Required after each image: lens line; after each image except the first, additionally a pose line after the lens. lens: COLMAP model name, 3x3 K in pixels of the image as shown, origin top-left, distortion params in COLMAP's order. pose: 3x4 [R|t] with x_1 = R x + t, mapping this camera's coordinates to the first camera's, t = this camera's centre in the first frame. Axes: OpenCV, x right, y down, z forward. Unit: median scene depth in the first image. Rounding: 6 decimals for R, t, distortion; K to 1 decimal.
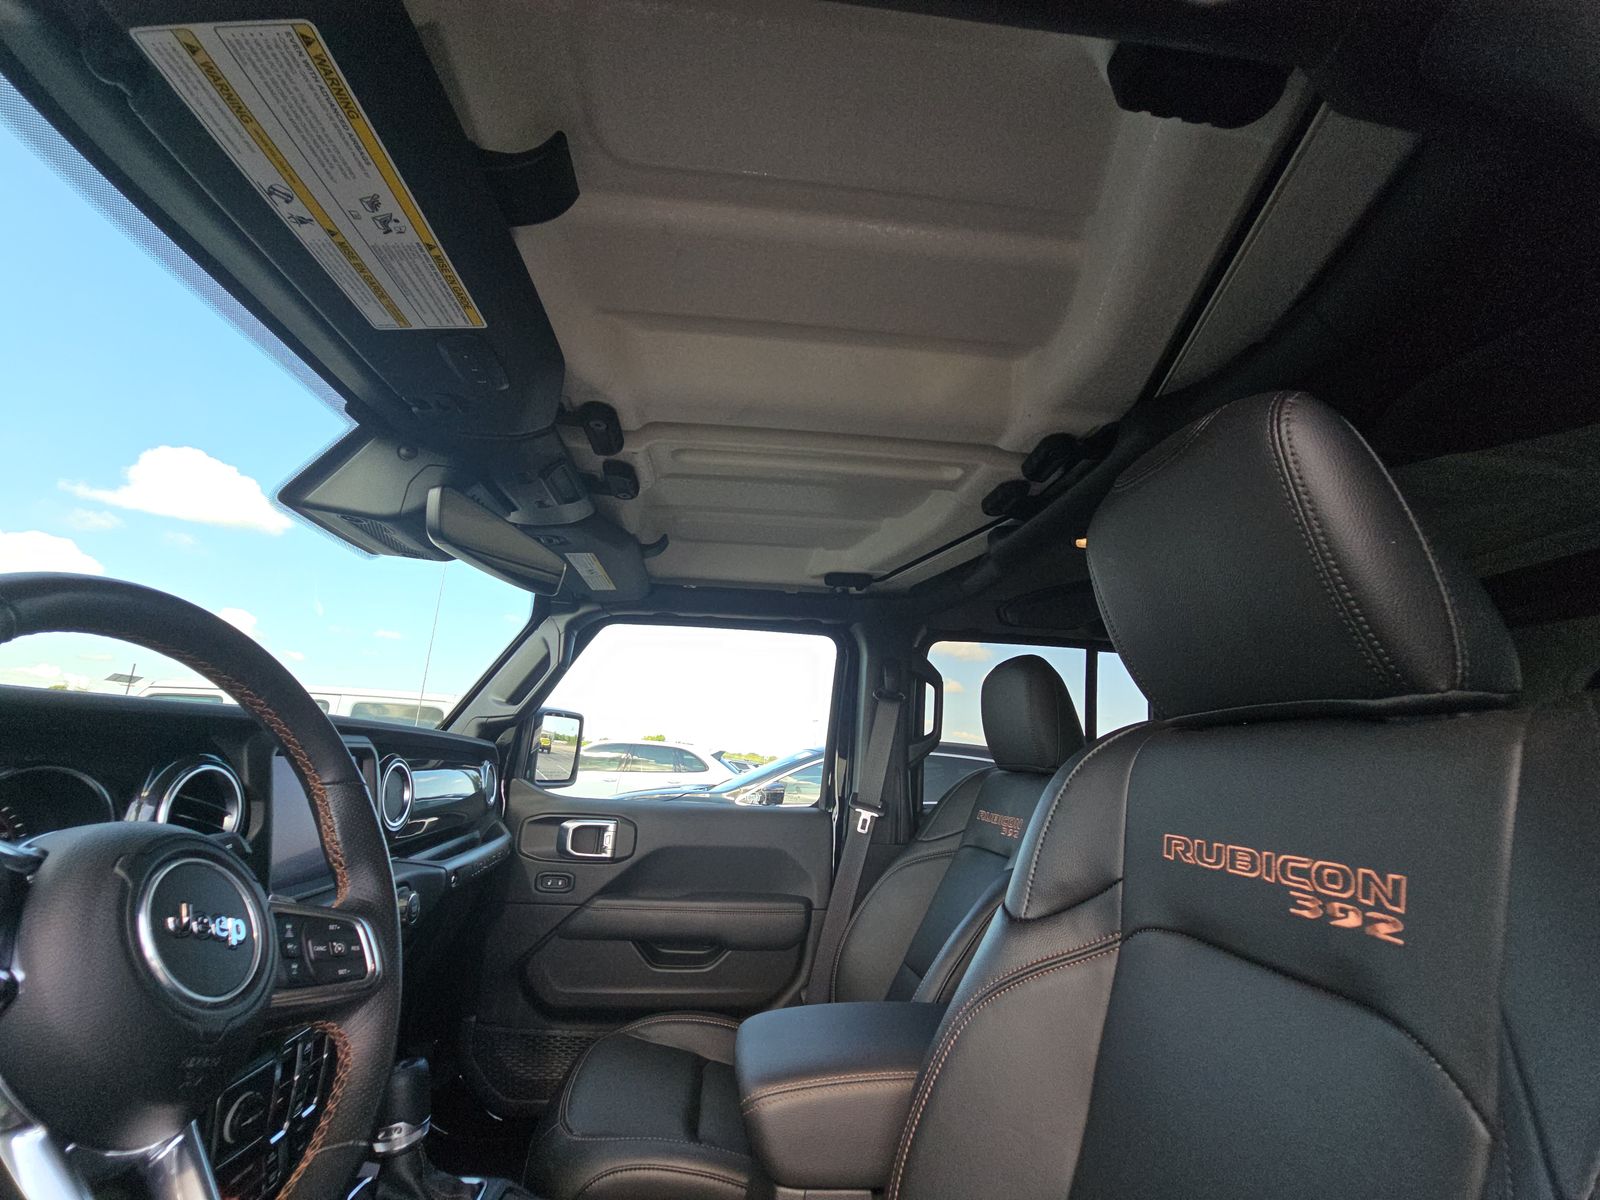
lens RADIAL K [[653.6, 0, 796.3], [0, 653.6, 605.7], [0, 0, 1]] dist [0.000714, -0.000369]
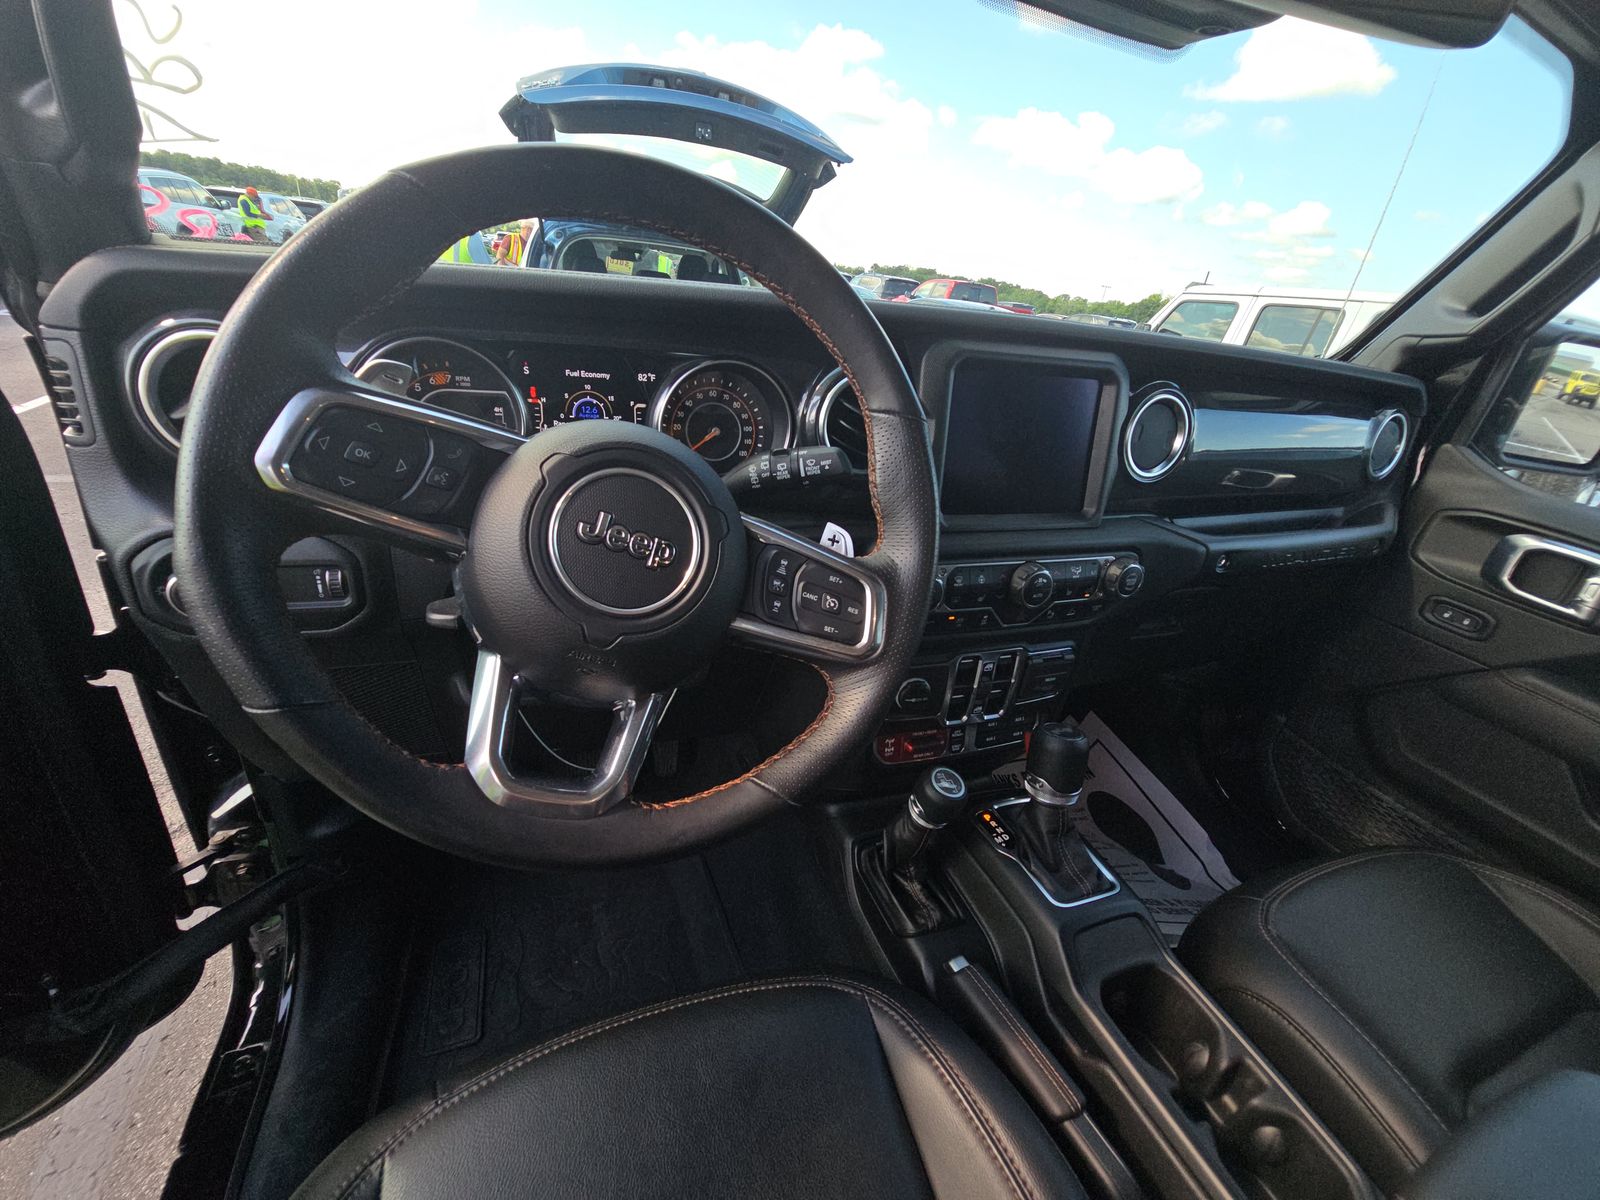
lens RADIAL K [[653.6, 0, 796.3], [0, 653.6, 605.7], [0, 0, 1]] dist [0.000714, -0.000369]
pose [[0.260355, 0.407908, -0.875115, 0.029963], [0.126873, 0.884060, 0.449824, 0.063287], [0.957141, -0.228142, 0.178416, 0.404240]]
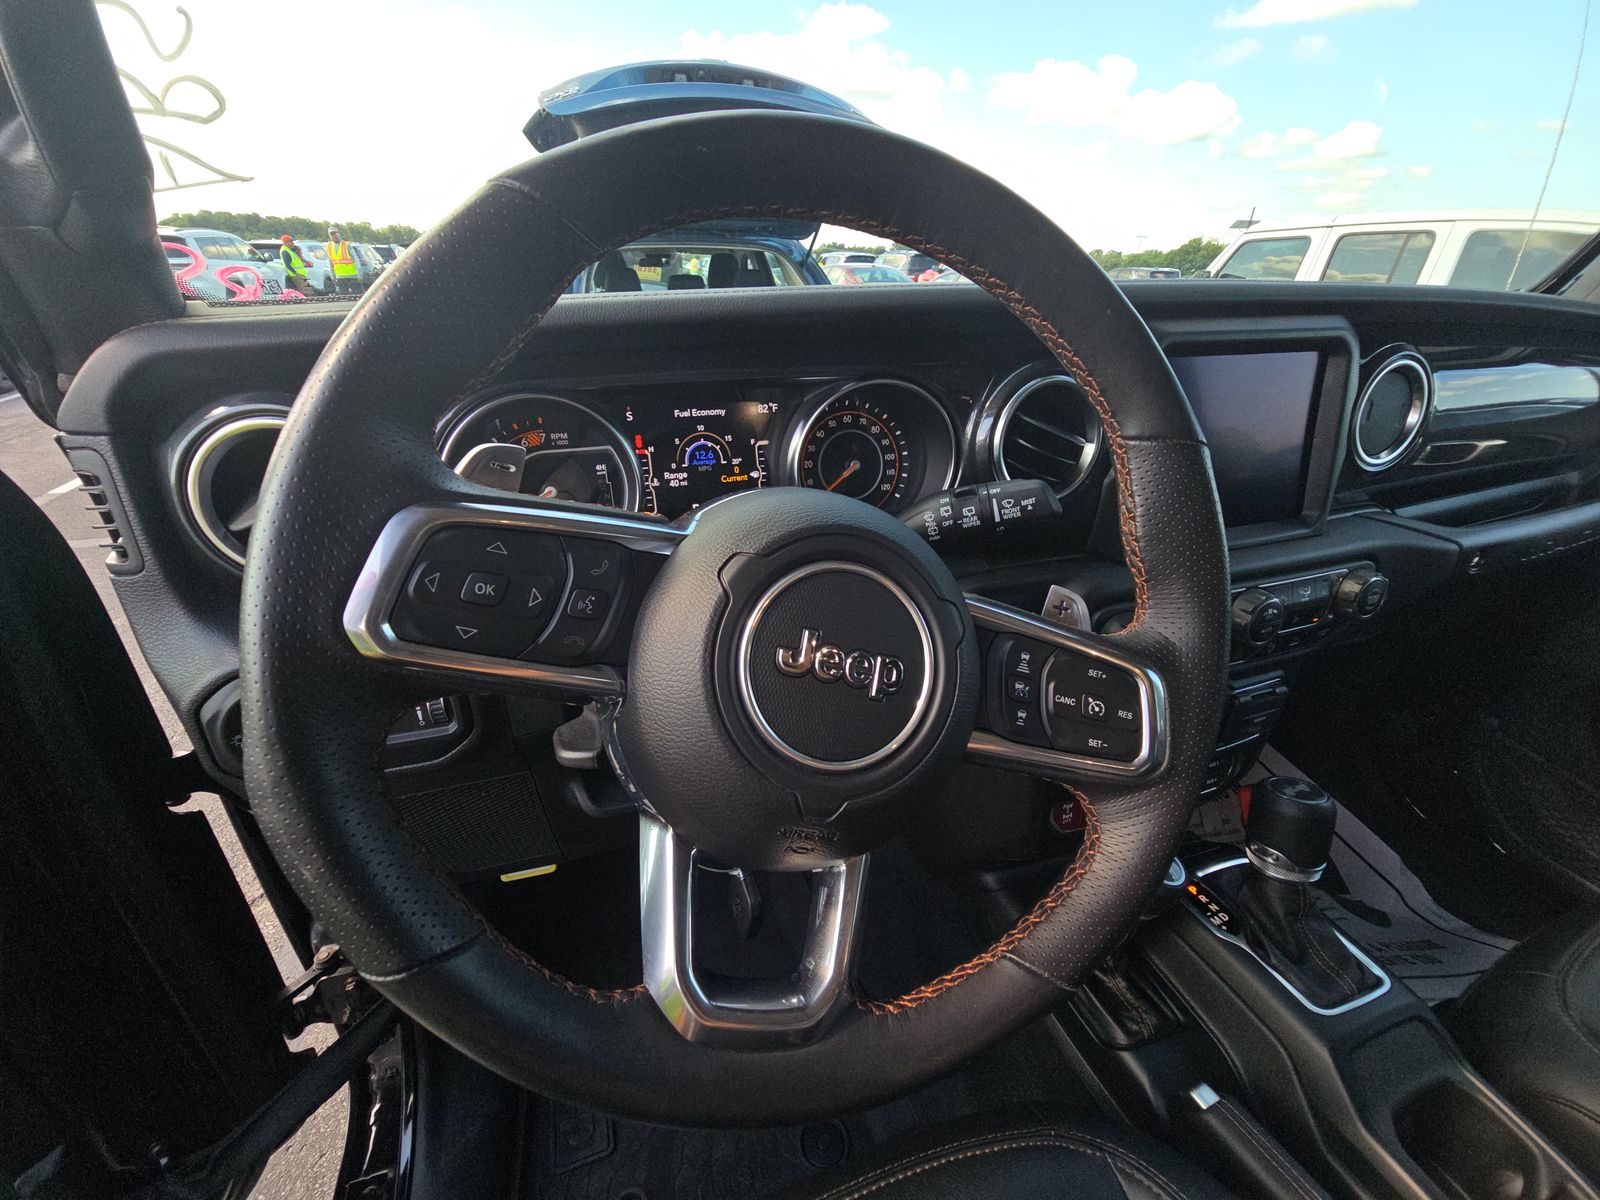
lens RADIAL K [[658.5, 0, 796.9], [0, 658.5, 605.7], [0, 0, 1]] dist [-0.000999, 0.000069]
pose [[0.230011, 0.399214, -0.887537, -0.118180], [0.227633, 0.864621, 0.447899, 0.040857], [0.946191, -0.305055, 0.107998, 0.346472]]
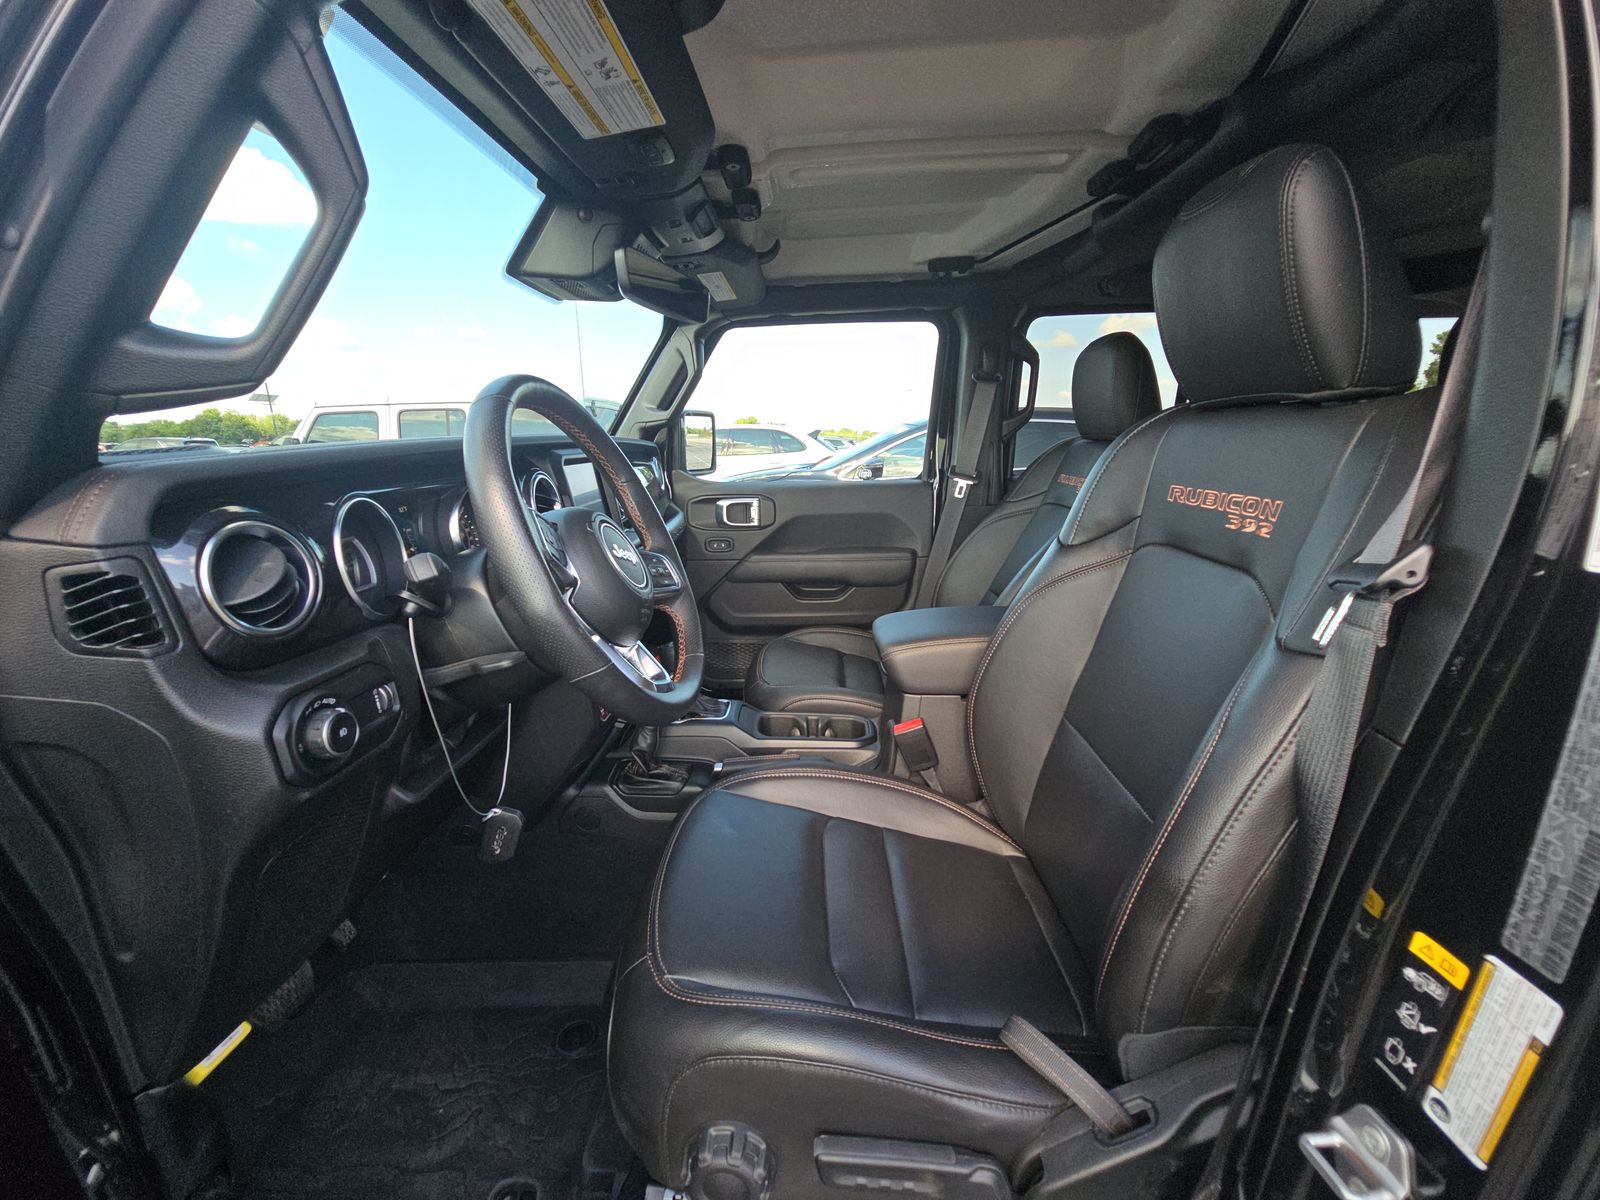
lens RADIAL K [[651.3, 0, 789.2], [0, 651.3, 608.0], [0, 0, 1]] dist [-0.000488, -0.000088]
pose [[0.987152, -0.022394, -0.158204, -0.034802], [0.094259, 0.881106, 0.463430, -0.093624], [0.129017, -0.472389, 0.871897, -0.289494]]
